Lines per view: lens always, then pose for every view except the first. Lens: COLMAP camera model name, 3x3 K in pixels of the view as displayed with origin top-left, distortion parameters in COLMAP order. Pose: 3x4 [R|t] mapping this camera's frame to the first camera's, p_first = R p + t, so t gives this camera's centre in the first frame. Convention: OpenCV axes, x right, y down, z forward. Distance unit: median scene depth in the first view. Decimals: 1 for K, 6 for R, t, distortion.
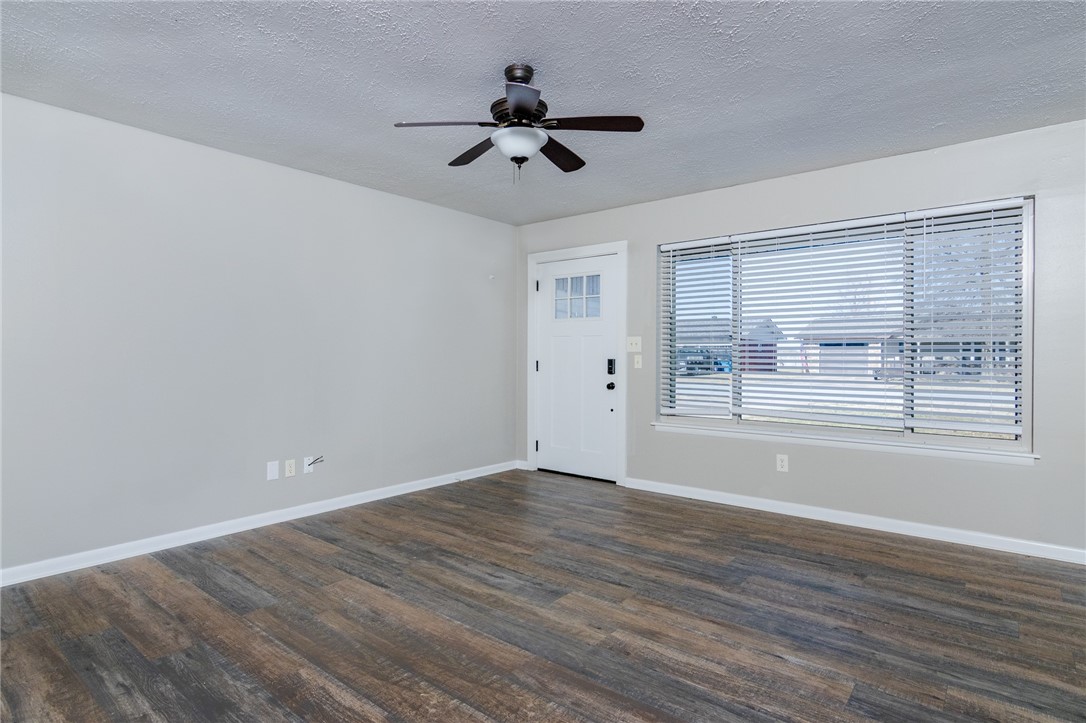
lens RADIAL K [[574.2, 0, 537.5], [0, 574.2, 355.4], [0, 0, 1]] dist [0.000382, 0.000307]
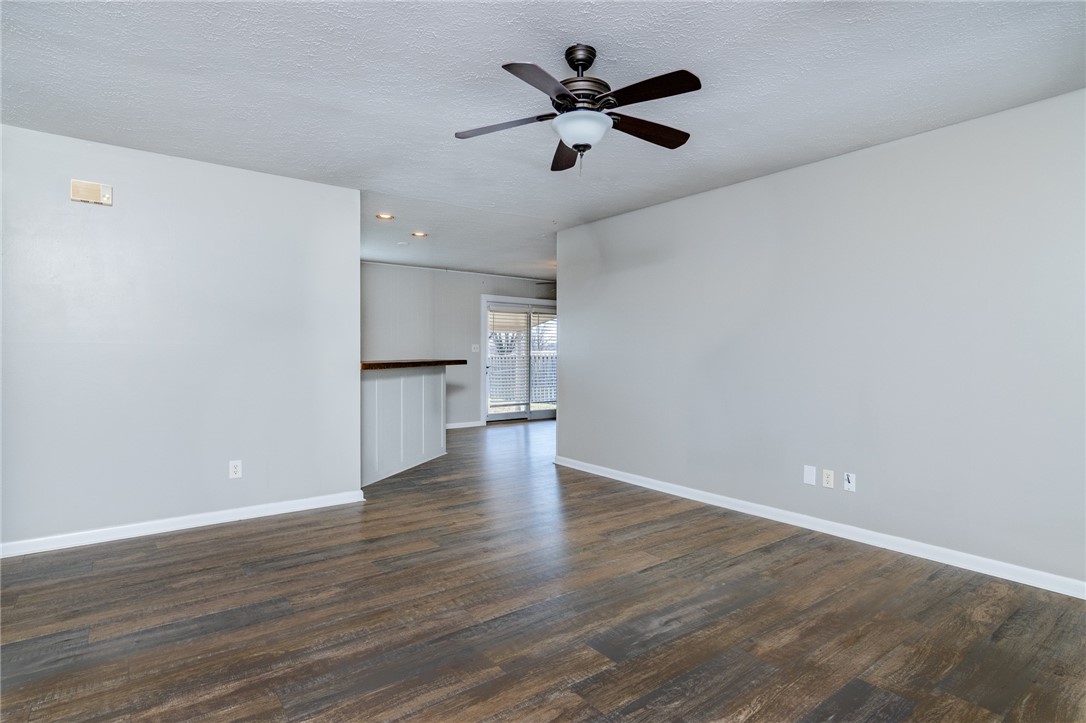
lens RADIAL K [[574.2, 0, 542.2], [0, 574.2, 363.8], [0, 0, 1]] dist [0.000382, 0.000307]
pose [[-0.240100, 0.013831, -0.970650, 0.845120], [-0.008681, 0.999828, 0.016394, -0.003304], [0.970709, 0.012362, -0.239939, 1.103737]]
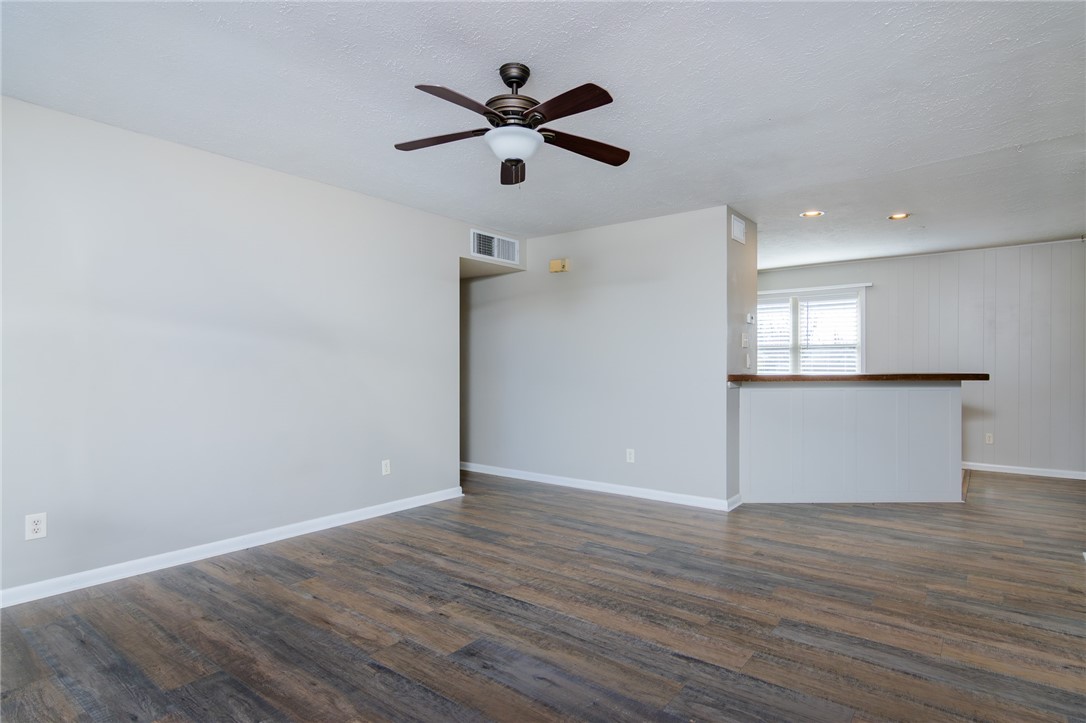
lens RADIAL K [[574.2, 0, 544.7], [0, 574.2, 359.1], [0, 0, 1]] dist [0.000382, 0.000307]
pose [[-0.999979, -0.001486, -0.006315, -0.073275], [-0.001447, 0.999980, -0.006186, -0.006380], [0.006324, -0.006176, -0.999961, 1.856655]]
